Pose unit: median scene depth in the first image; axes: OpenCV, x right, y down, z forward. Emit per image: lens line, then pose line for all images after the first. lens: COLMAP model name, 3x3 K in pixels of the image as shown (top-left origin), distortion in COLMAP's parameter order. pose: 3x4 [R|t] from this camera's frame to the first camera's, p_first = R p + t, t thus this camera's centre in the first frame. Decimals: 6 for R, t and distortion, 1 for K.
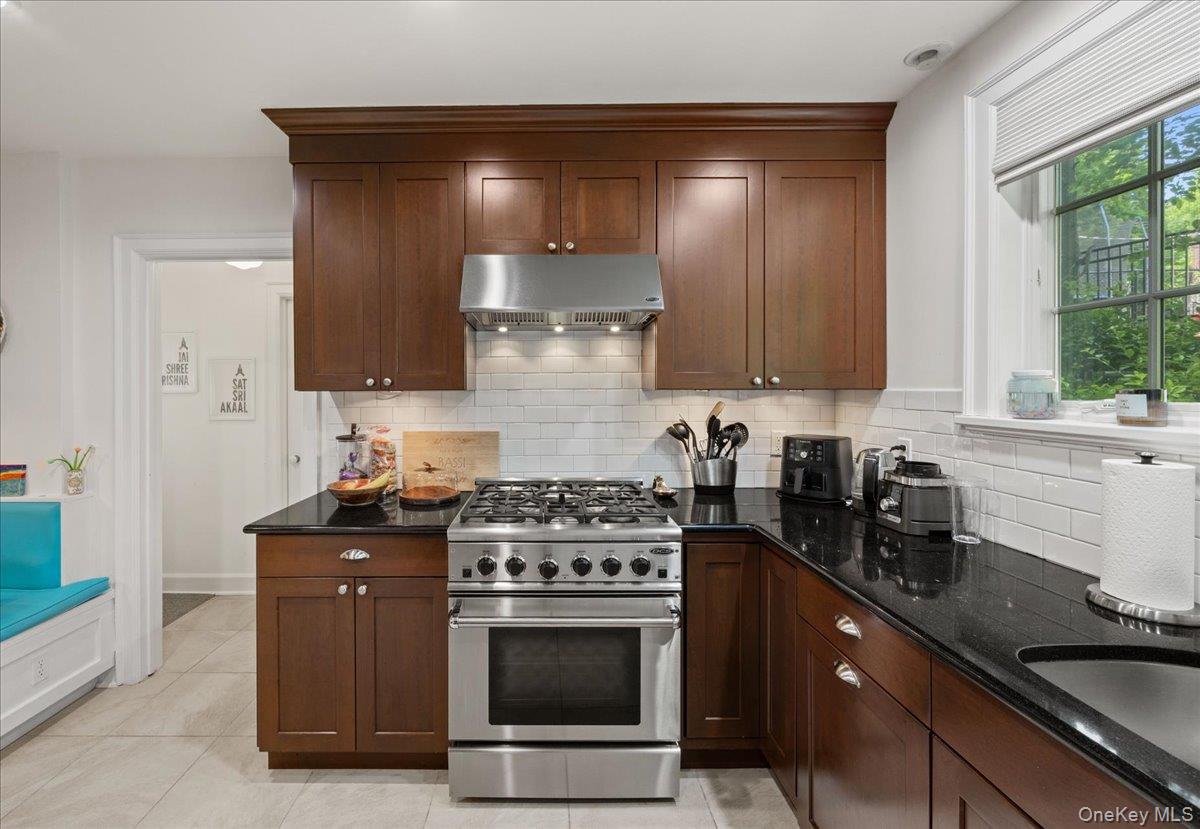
lens RADIAL K [[521.5, 0, 542.5], [0, 521.5, 389.1], [0, 0, 1]] dist [-0.000826, -0.000460]
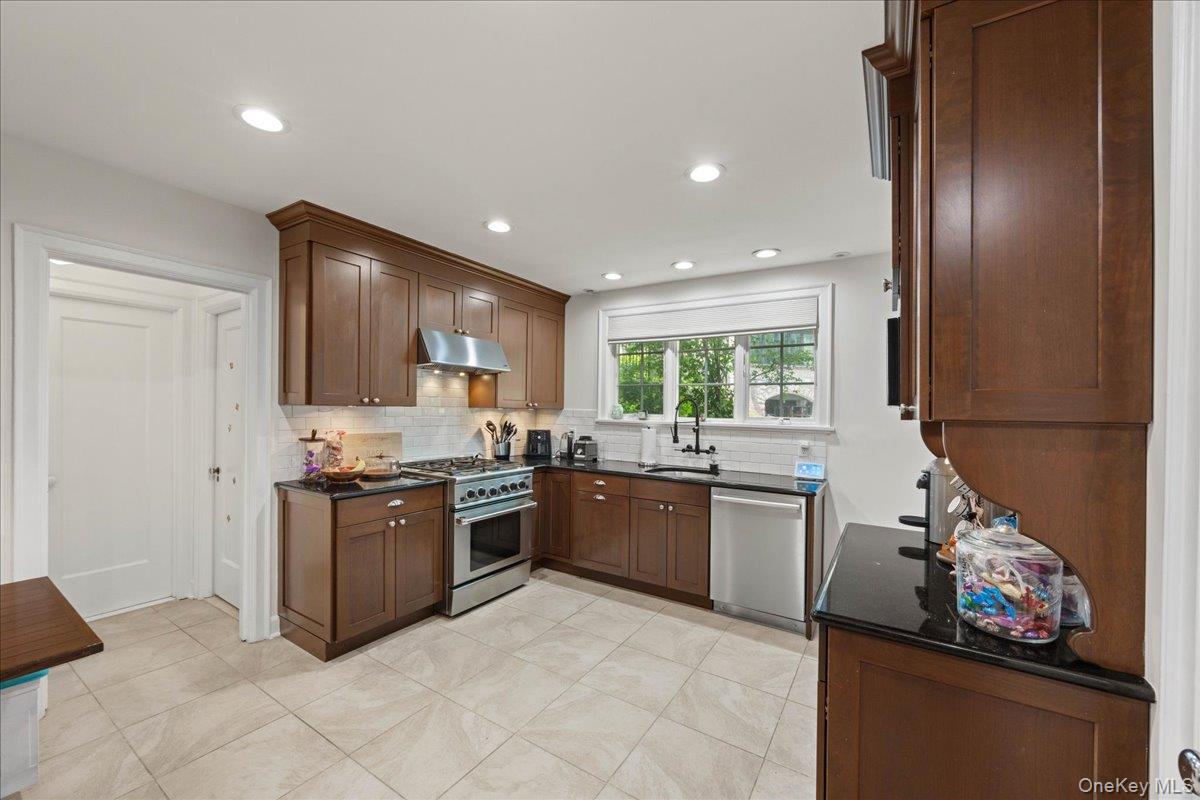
lens RADIAL K [[469.6, 0, 592.1], [0, 469.6, 407.0], [0, 0, 1]] dist [0.014966, -0.000102]
pose [[0.535862, 0.017306, 0.844128, -1.076558], [-0.019441, 0.999778, -0.008155, 0.004339], [-0.844082, -0.012041, 0.536079, -0.292349]]
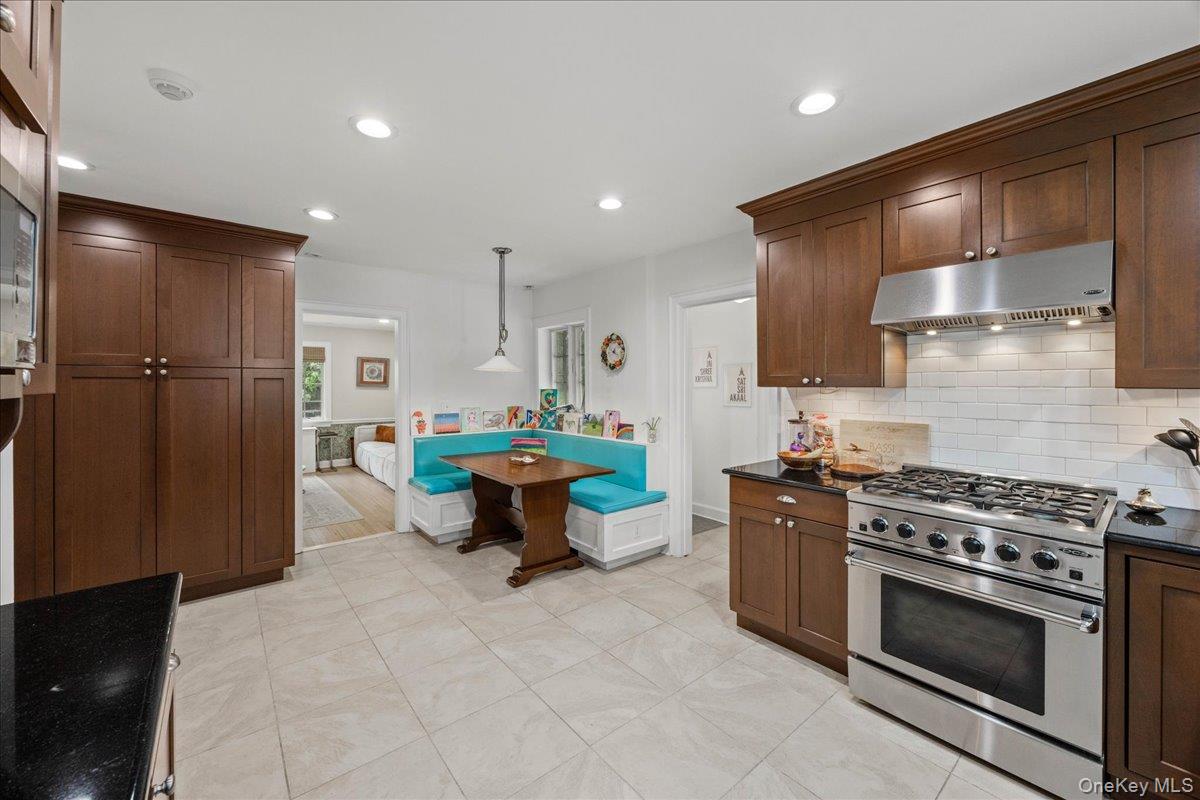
lens RADIAL K [[465.3, 0, 601.9], [0, 465.3, 387.2], [0, 0, 1]] dist [0.001373, 0.000056]
pose [[0.642902, 0.008047, -0.765906, 0.248087], [-0.003394, 0.999965, 0.007657, -0.003681], [0.765941, -0.002323, 0.642907, -0.190498]]
